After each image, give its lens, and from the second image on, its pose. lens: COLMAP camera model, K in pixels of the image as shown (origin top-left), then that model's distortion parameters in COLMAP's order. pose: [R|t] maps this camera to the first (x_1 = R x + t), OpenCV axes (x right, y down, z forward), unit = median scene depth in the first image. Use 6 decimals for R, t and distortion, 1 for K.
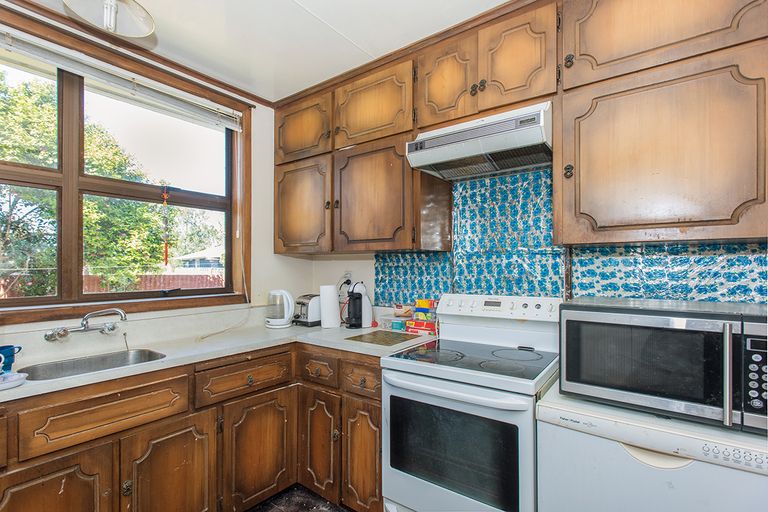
lens RADIAL K [[370.9, 0, 382.9], [0, 370.9, 260.7], [0, 0, 1]] dist [0.001487, -0.000513]
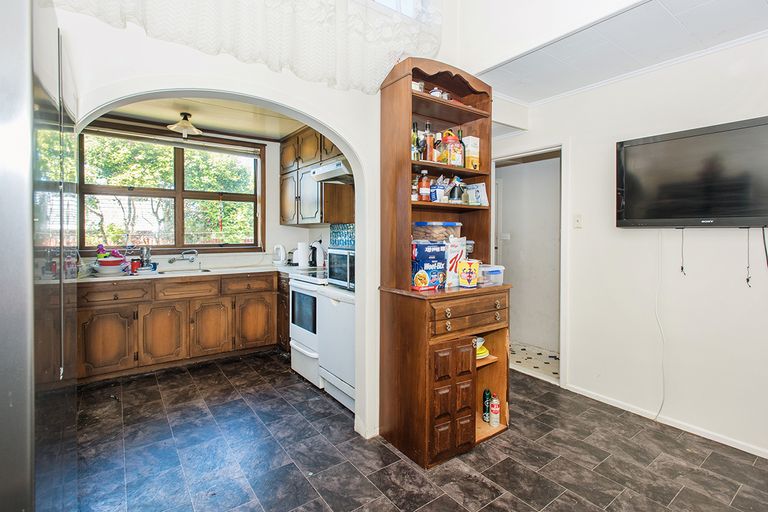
lens RADIAL K [[370.9, 0, 384.8], [0, 370.9, 235.4], [0, 0, 1]] dist [0.001487, -0.000513]
pose [[0.957938, 0.003269, -0.286956, 0.830191], [0.002768, 0.999783, 0.020629, -0.006255], [0.286961, -0.020556, 0.957722, -0.663586]]
